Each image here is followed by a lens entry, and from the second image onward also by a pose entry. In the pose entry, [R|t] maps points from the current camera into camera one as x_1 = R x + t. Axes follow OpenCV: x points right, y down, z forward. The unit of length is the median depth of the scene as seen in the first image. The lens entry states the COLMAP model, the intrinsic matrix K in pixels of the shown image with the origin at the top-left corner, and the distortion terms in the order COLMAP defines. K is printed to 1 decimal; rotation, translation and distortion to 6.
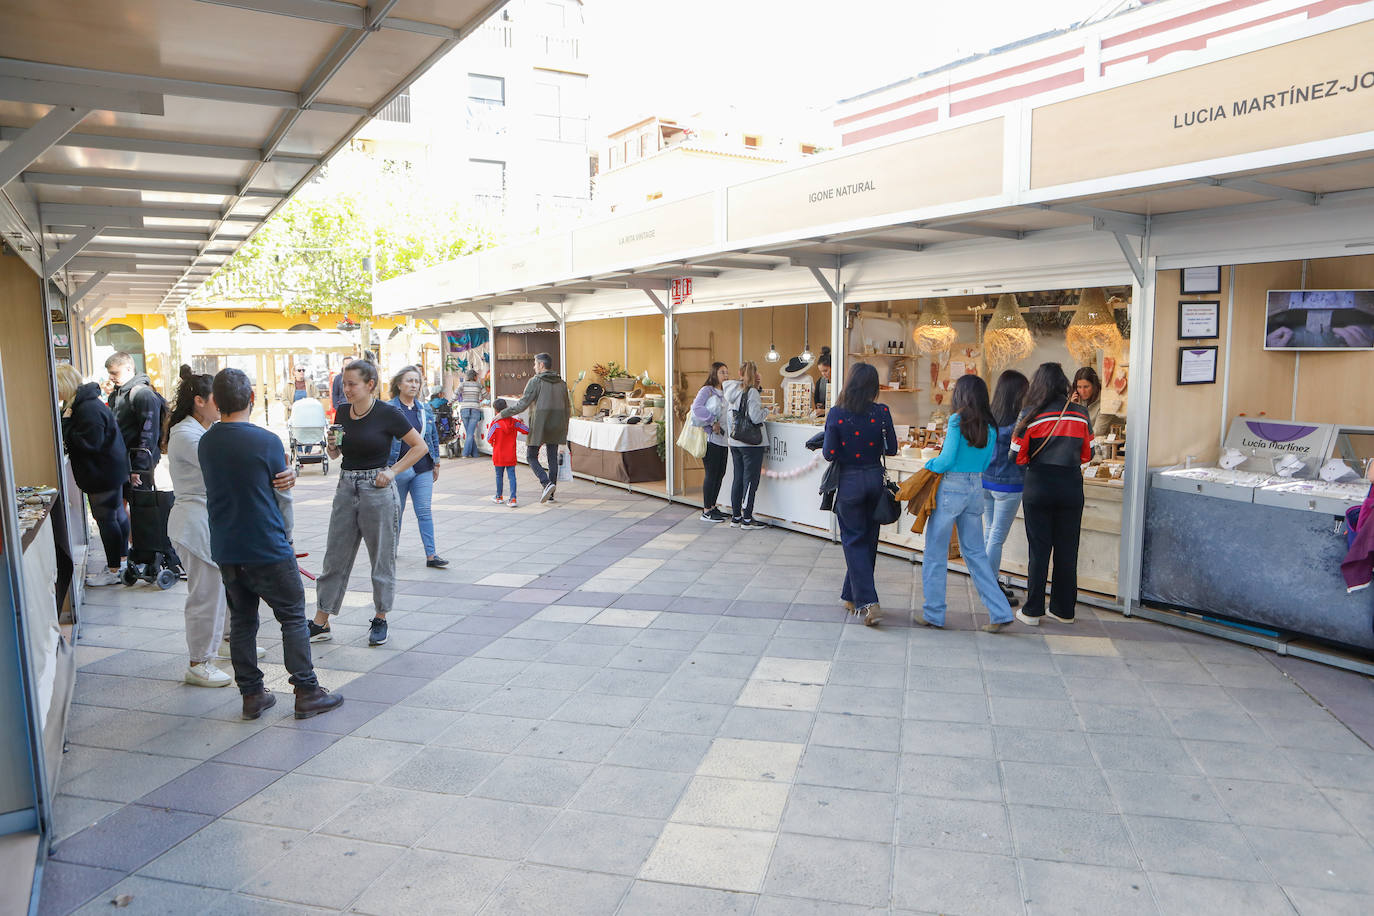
lens RADIAL K [[909.0, 0, 687.0], [0, 909.0, 458.0], [0, 0, 1]] dist [-0.084460, -0.000436]
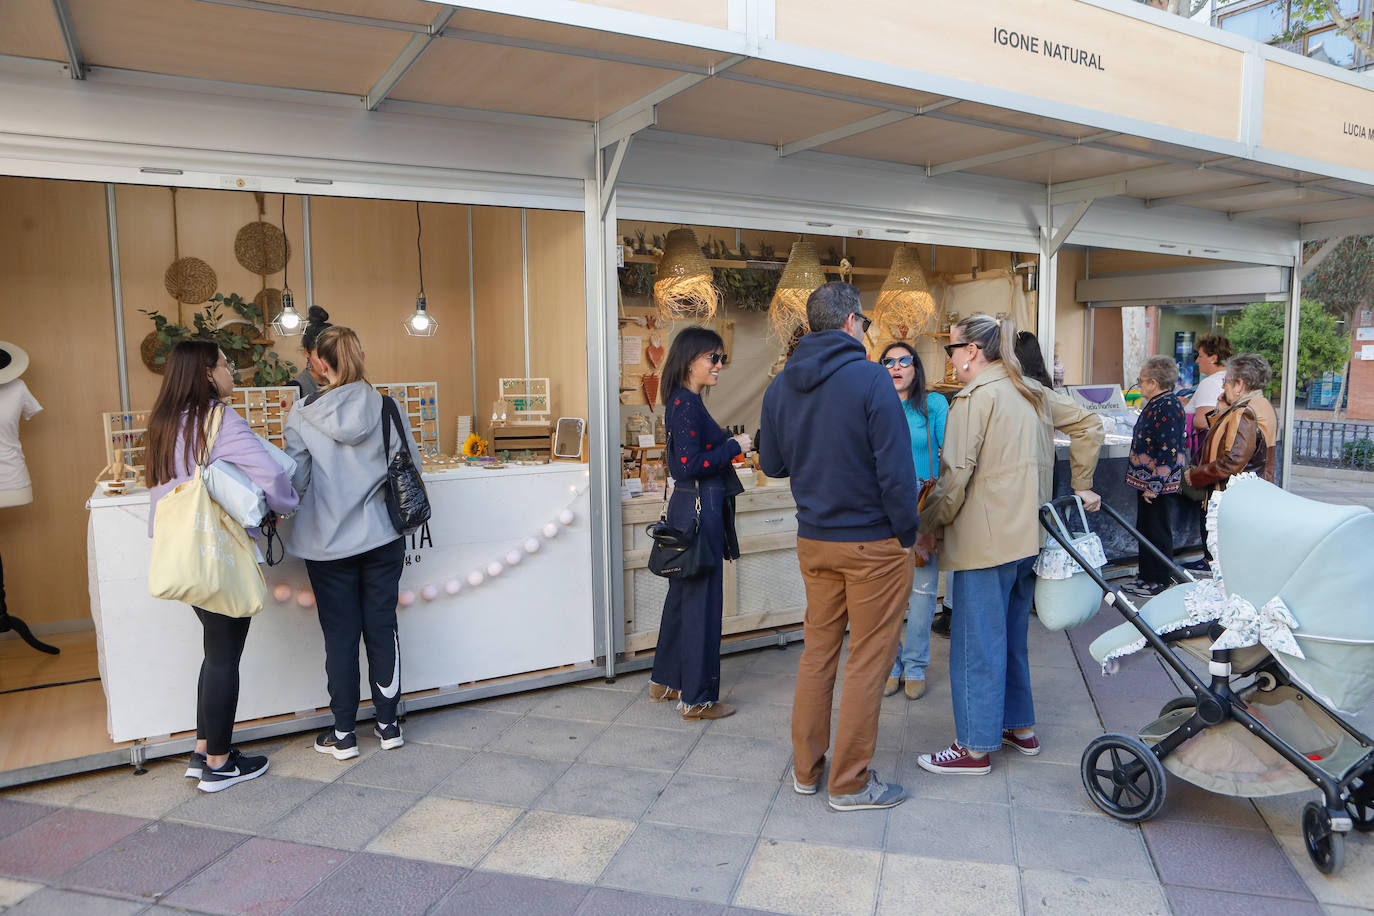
lens RADIAL K [[909.0, 0, 687.0], [0, 909.0, 458.0], [0, 0, 1]] dist [-0.084460, -0.000436]
pose [[0.054844, -0.110701, 0.992339, -0.440507], [0.124173, 0.986876, 0.103229, -0.105964], [-0.990744, 0.117561, 0.067870, 1.159973]]
